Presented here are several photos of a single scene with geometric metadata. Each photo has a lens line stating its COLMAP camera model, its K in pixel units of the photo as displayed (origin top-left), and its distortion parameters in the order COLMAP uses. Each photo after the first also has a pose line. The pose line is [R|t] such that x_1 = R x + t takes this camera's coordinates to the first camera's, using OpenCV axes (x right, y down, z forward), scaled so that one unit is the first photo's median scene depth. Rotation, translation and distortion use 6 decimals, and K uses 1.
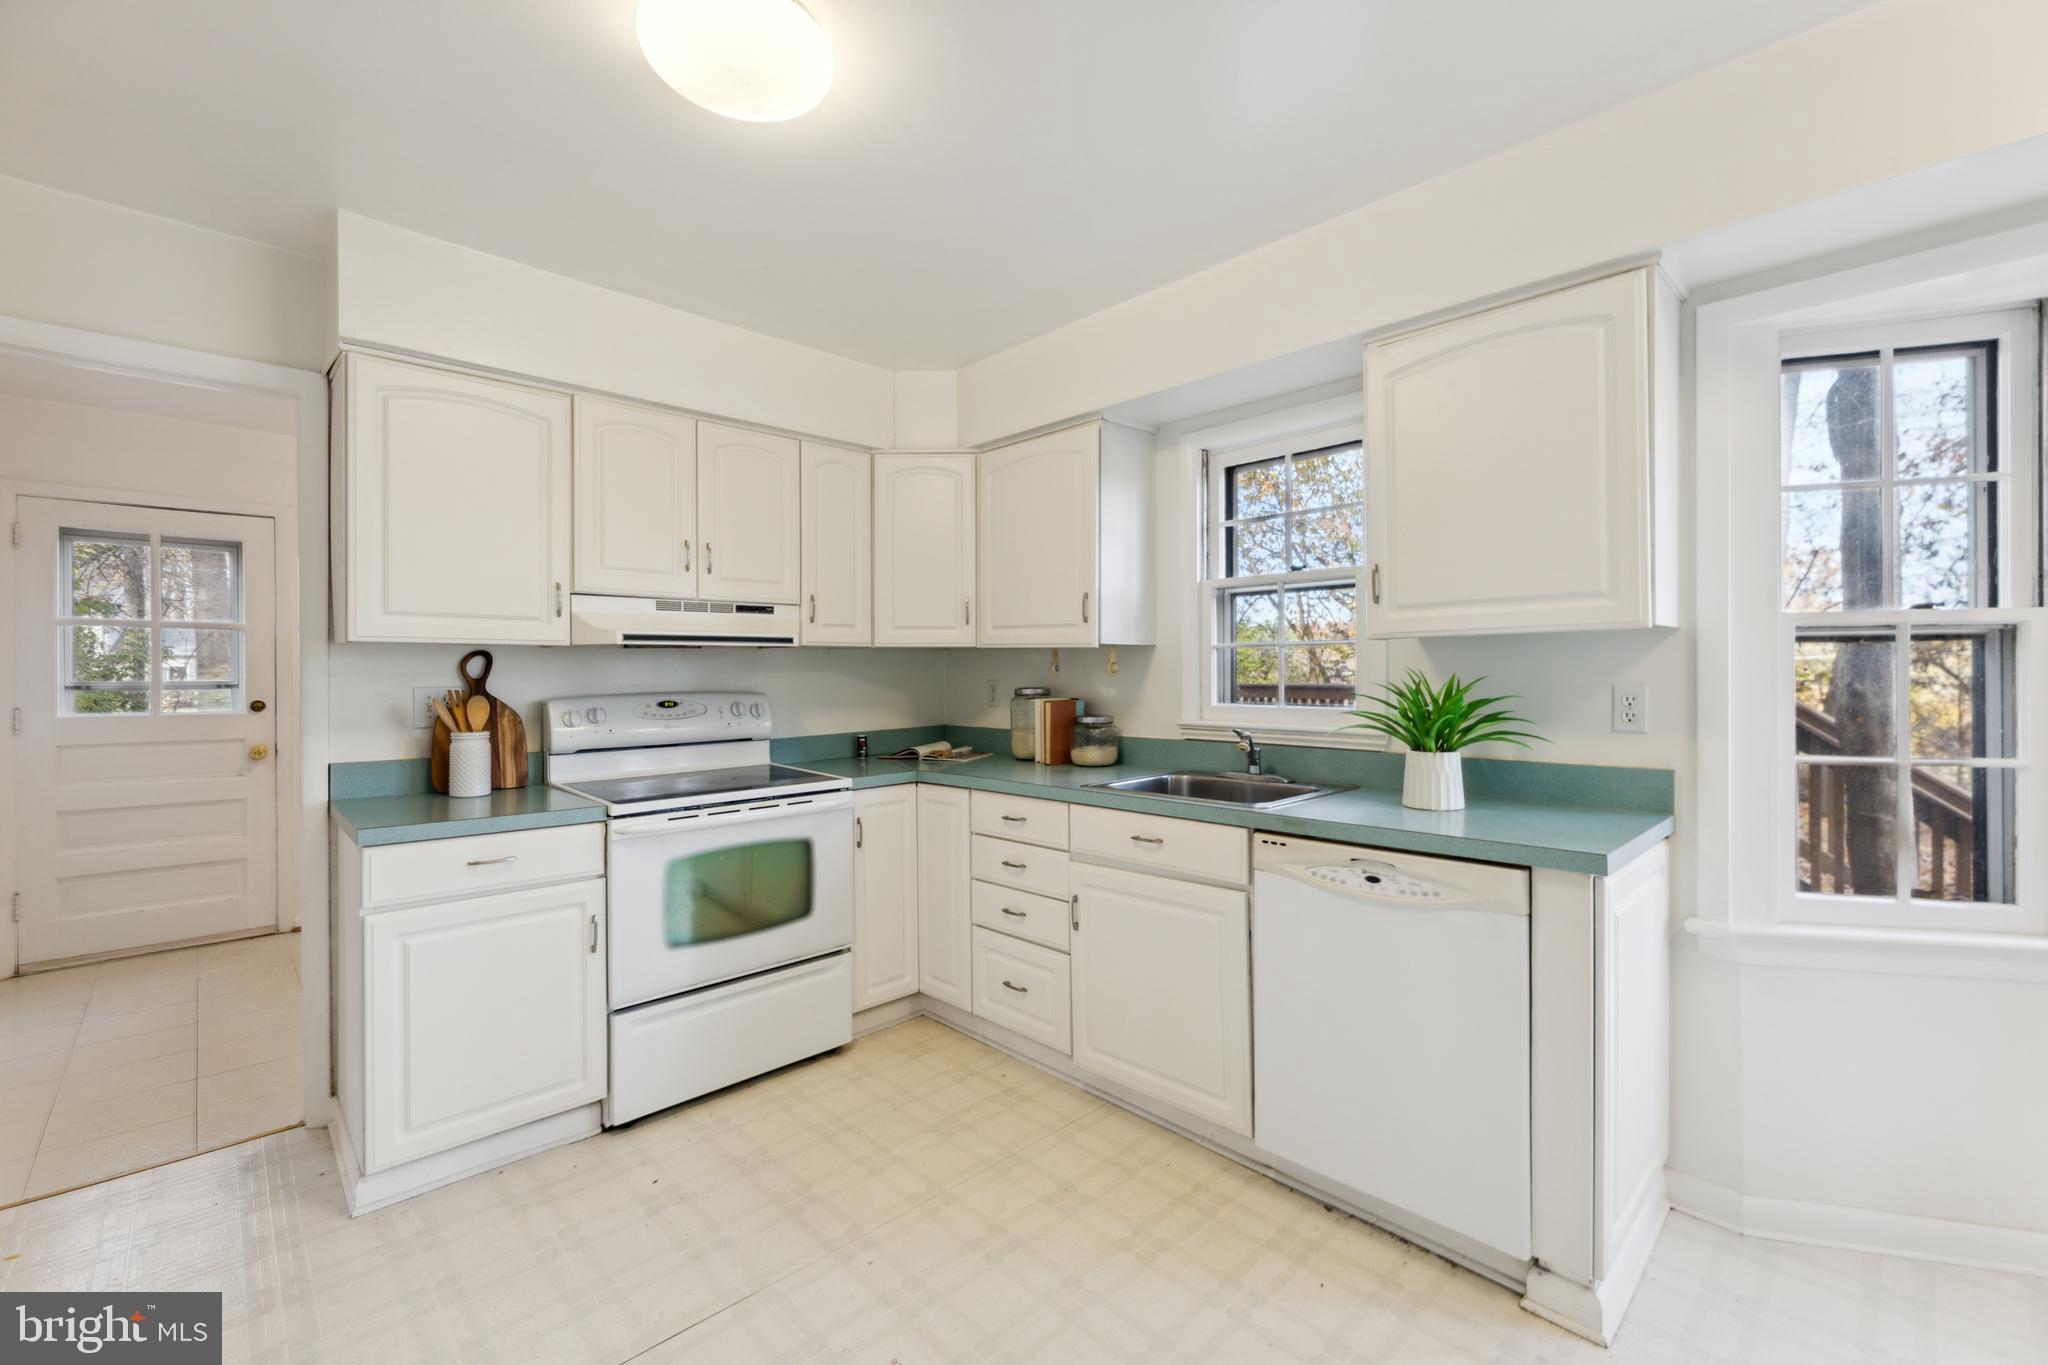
lens RADIAL K [[855.7, 0, 1027.3], [0, 855.7, 673.0], [0, 0, 1]] dist [0.002869, 0.000956]
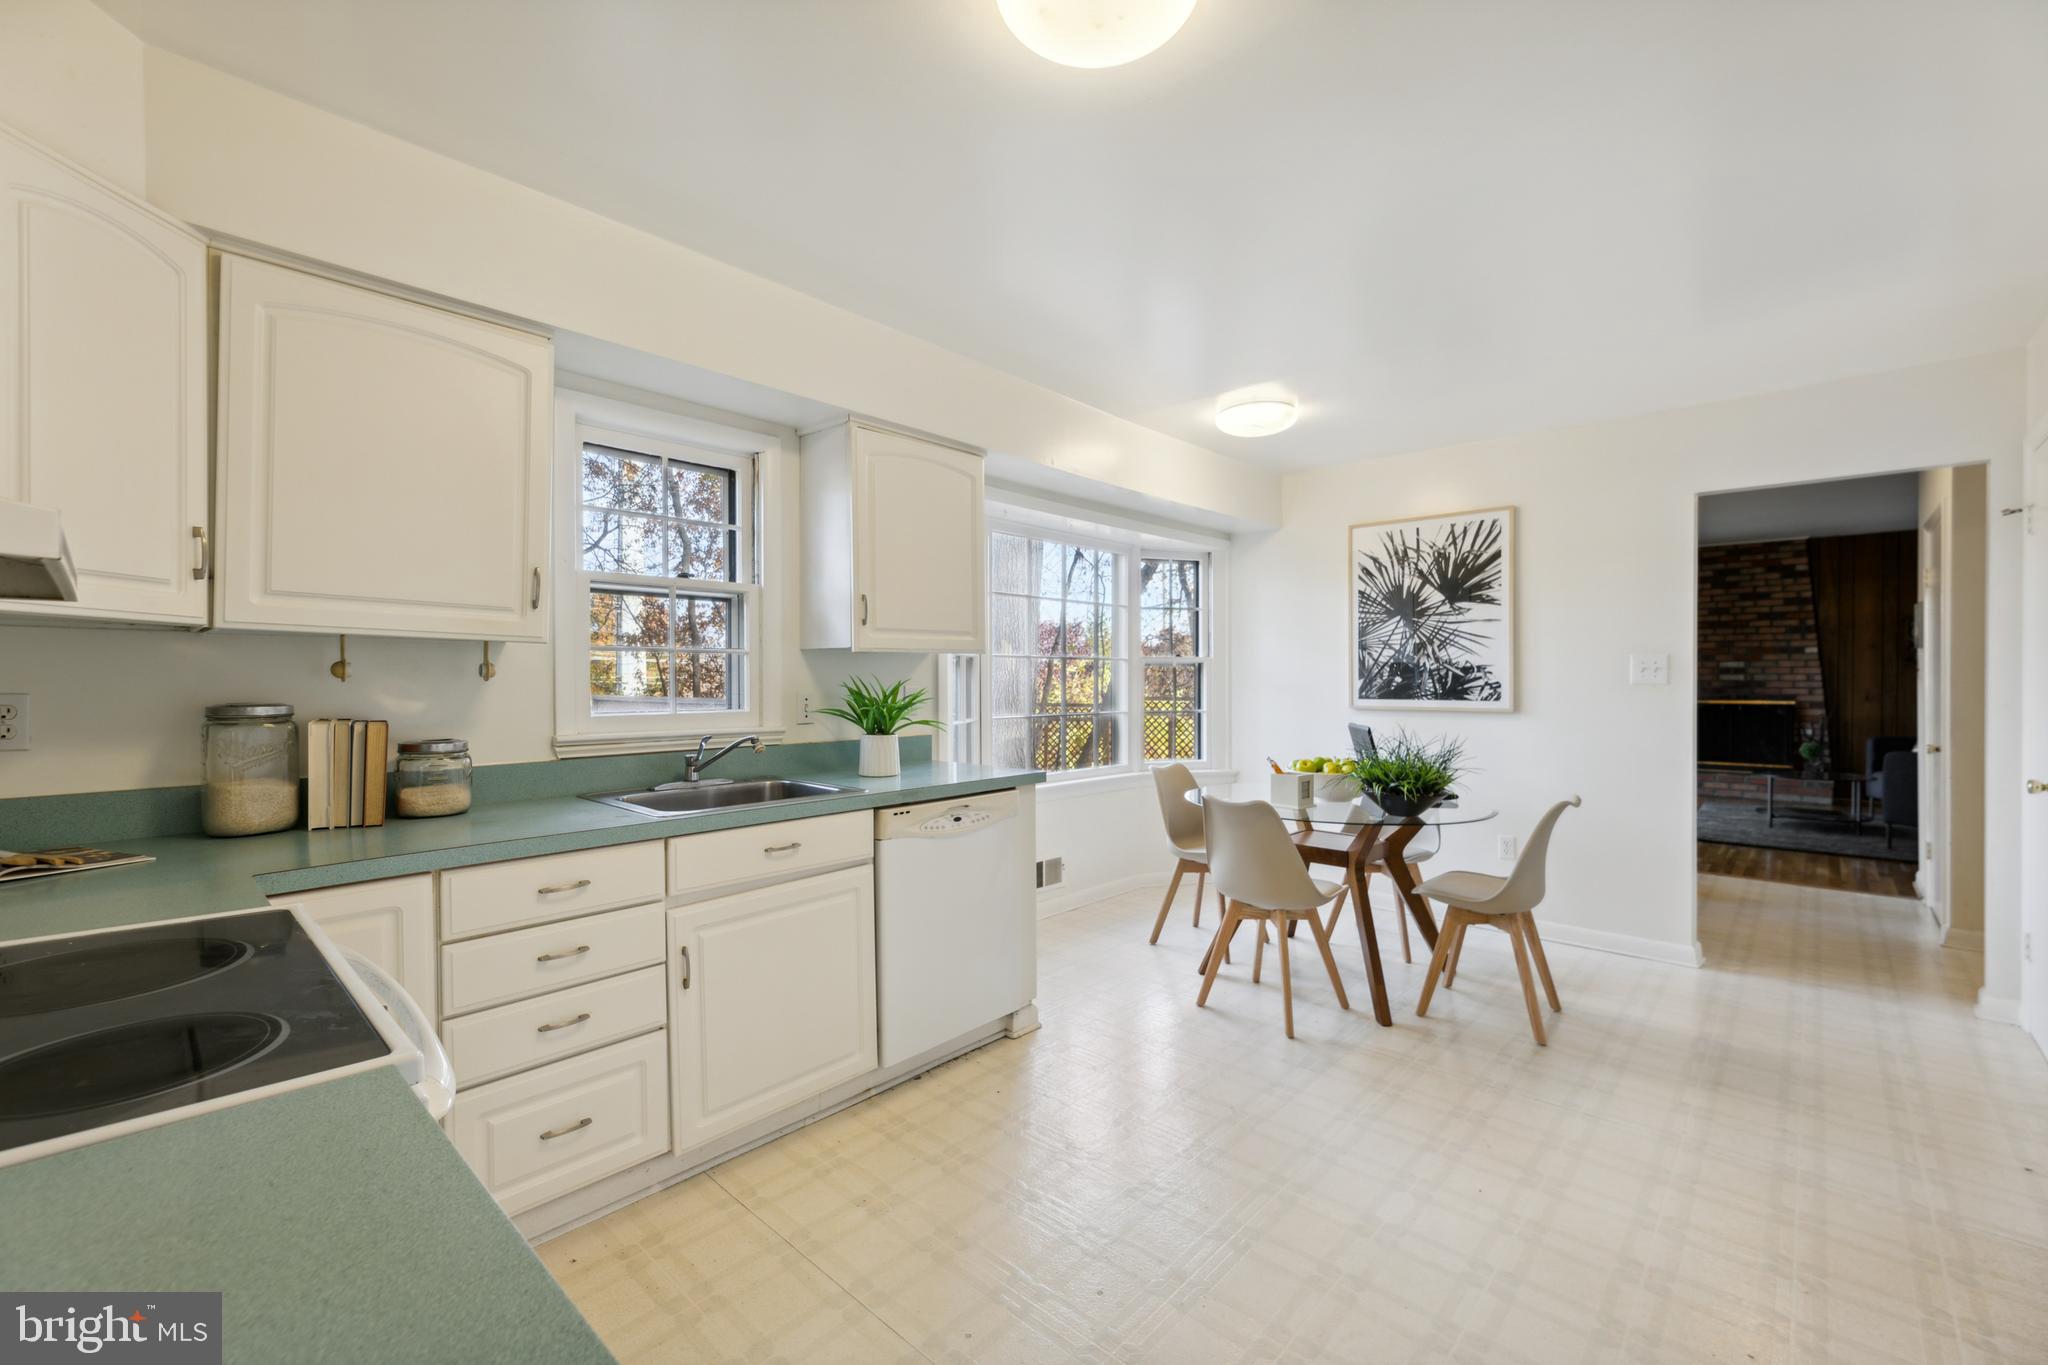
lens RADIAL K [[855.7, 0, 1017.0], [0, 855.7, 682.2], [0, 0, 1]] dist [0.002869, 0.000956]
pose [[-0.052661, -0.000458, 0.998612, -0.771025], [0.004182, 0.999991, 0.000680, 0.005471], [-0.998604, 0.004212, -0.052659, 0.711127]]
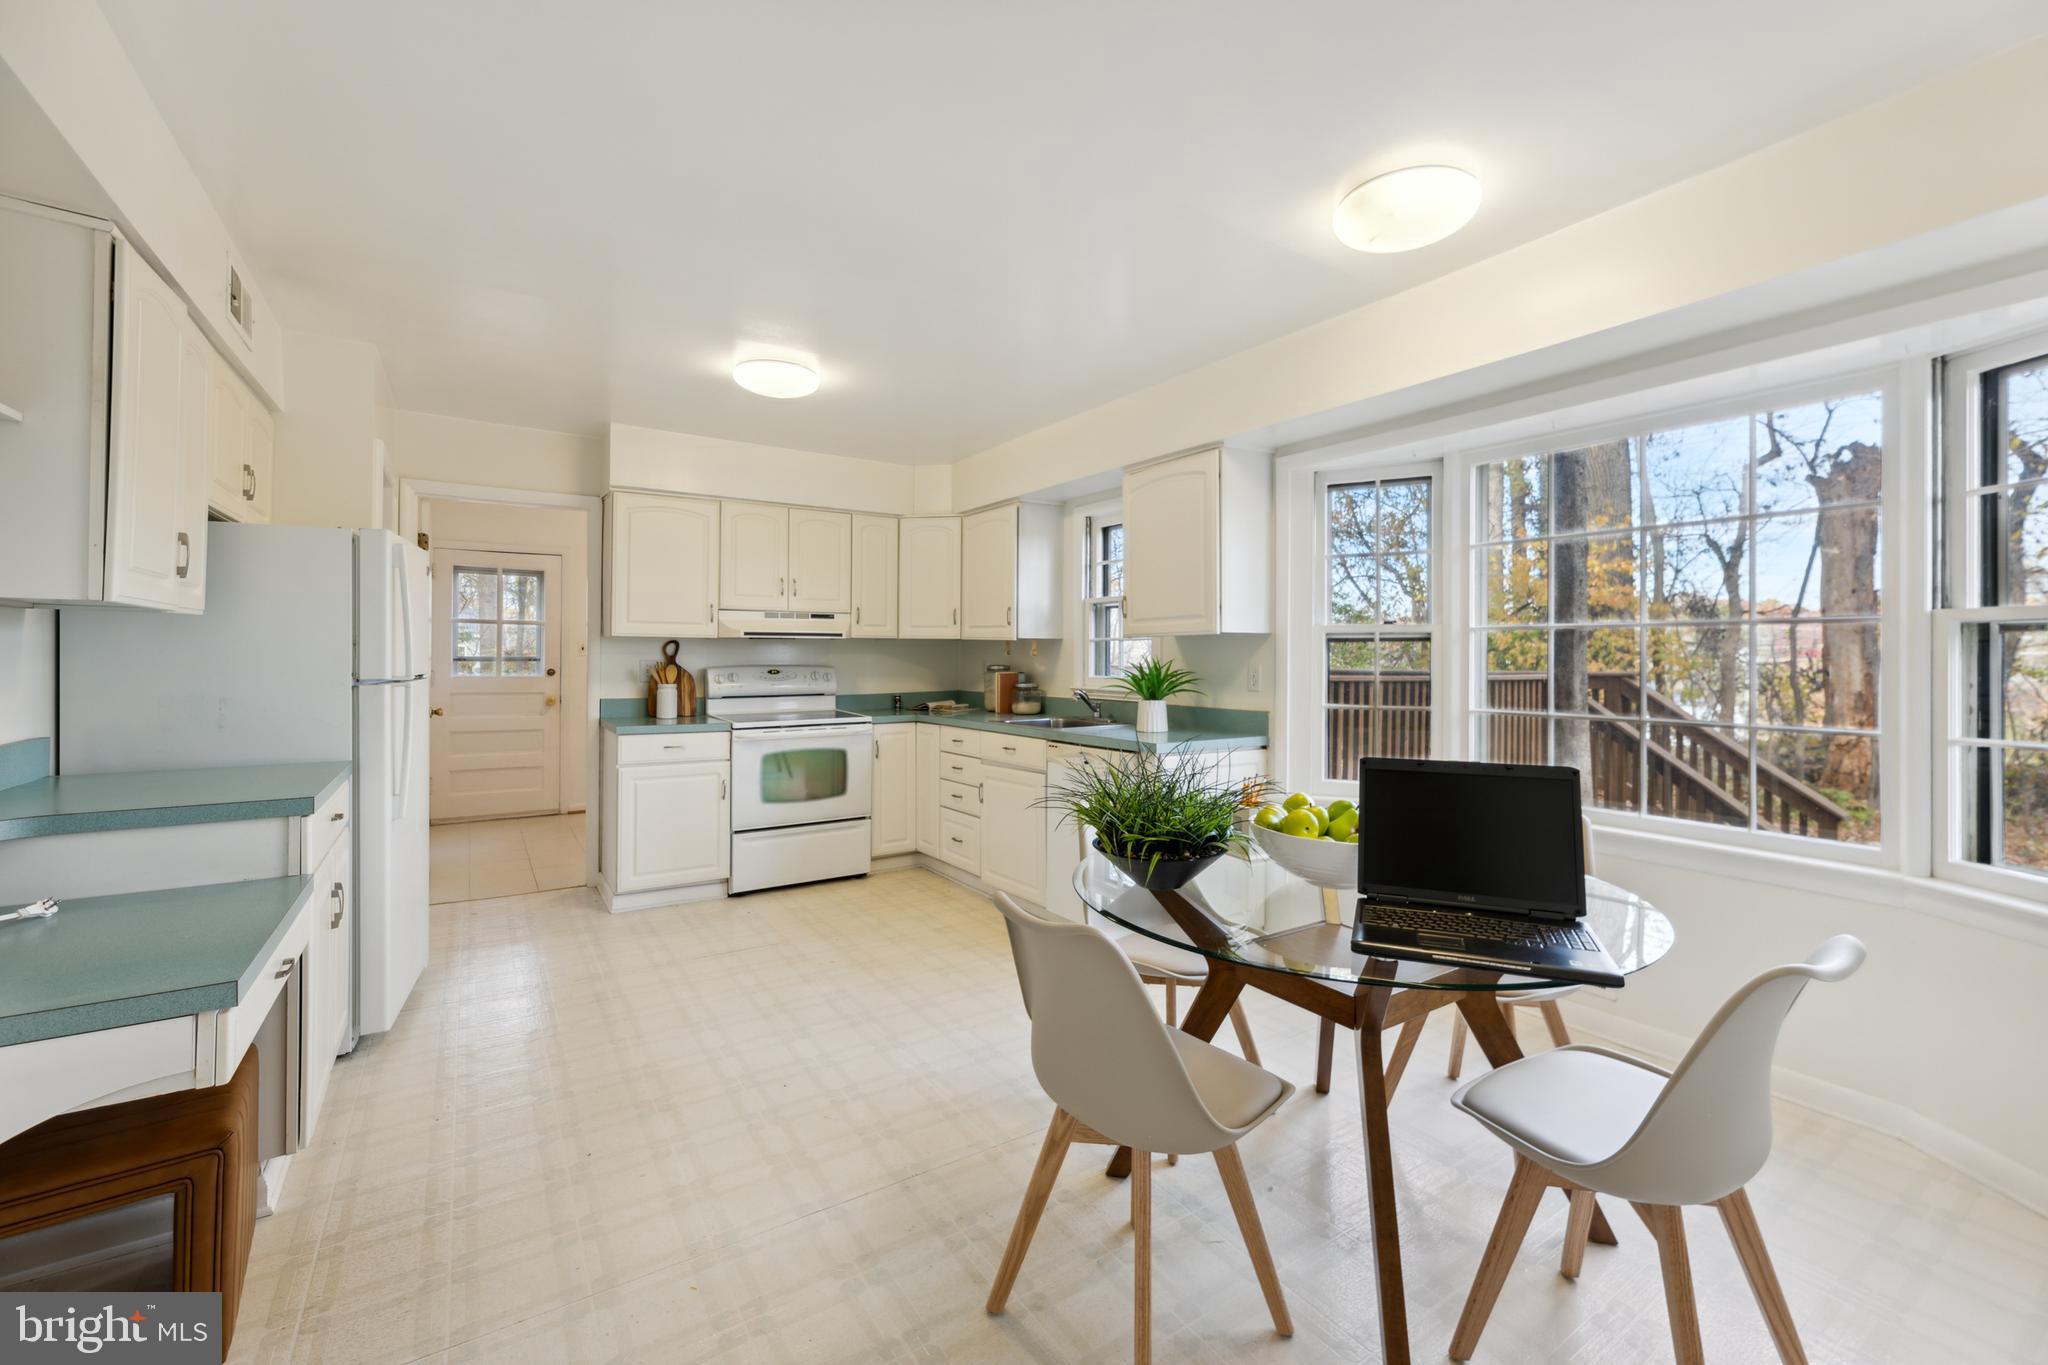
lens RADIAL K [[855.7, 0, 1051.5], [0, 855.7, 648.9], [0, 0, 1]] dist [0.002869, 0.000956]
pose [[0.985650, 0.007594, -0.168629, 0.476680], [-0.009343, 0.999910, -0.009580, 0.002024], [0.168541, 0.011018, 0.985633, -0.680844]]
